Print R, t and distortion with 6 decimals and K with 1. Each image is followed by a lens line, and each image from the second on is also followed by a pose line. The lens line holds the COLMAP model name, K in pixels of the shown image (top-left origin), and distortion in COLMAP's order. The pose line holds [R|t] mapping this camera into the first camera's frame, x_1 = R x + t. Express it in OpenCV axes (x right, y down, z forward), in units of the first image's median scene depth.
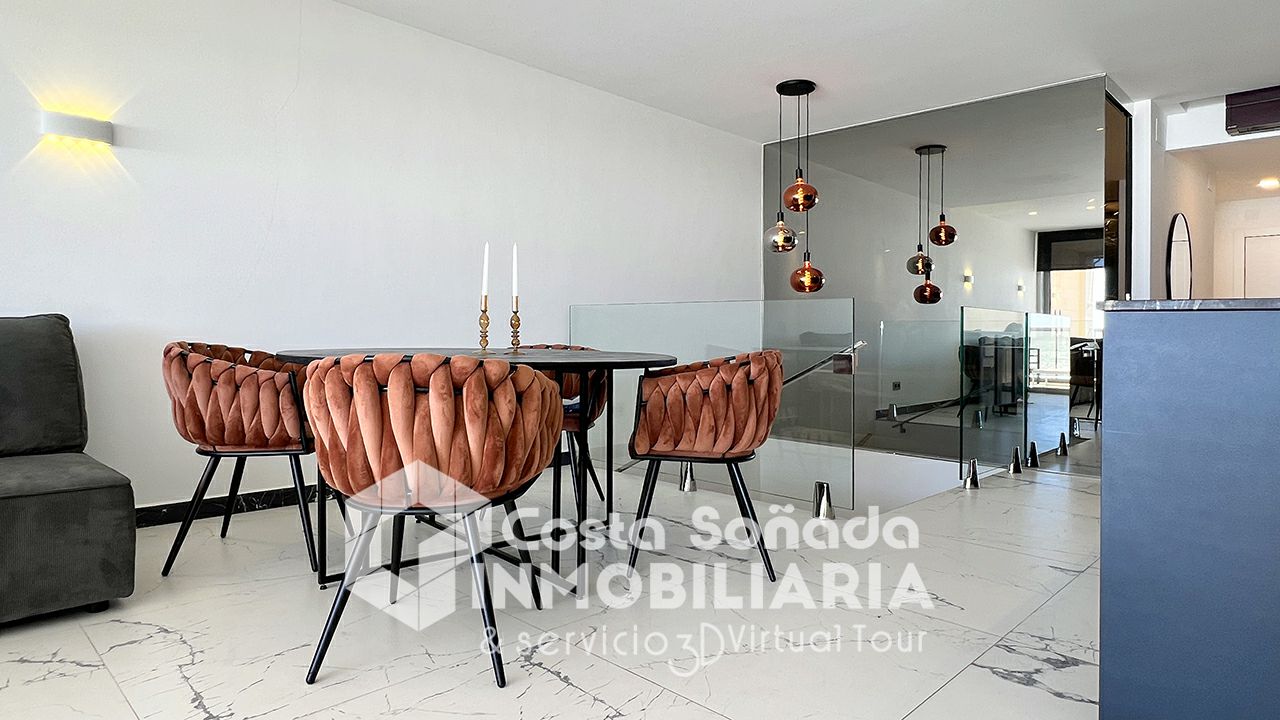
lens RADIAL K [[751.2, 0, 600.3], [0, 751.2, 332.3], [0, 0, 1]] dist [0.003281, -0.000309]
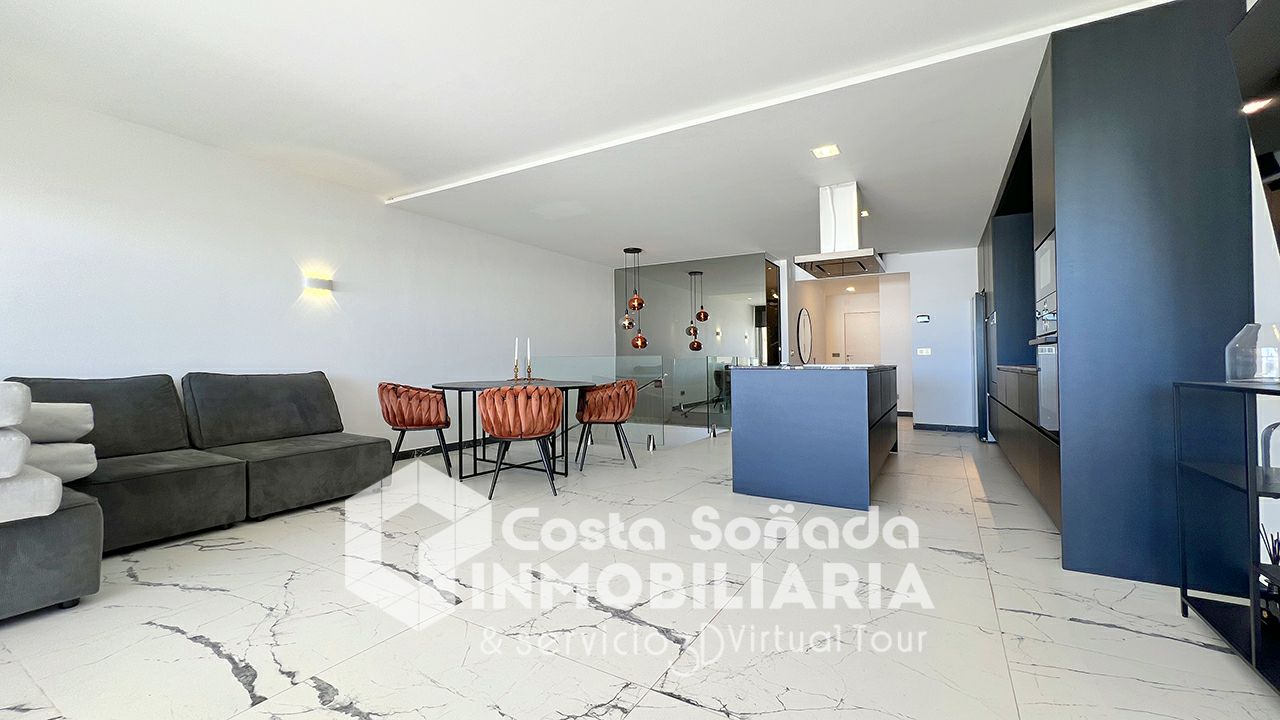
lens RADIAL K [[518.8, 0, 598.6], [0, 518.8, 350.1], [0, 0, 1]] dist [0.000101, 0.000129]
pose [[0.977573, -0.012901, 0.210202, -0.230588], [0.017337, 0.999664, -0.019272, -0.040152], [-0.209883, 0.022484, 0.977468, -0.634551]]
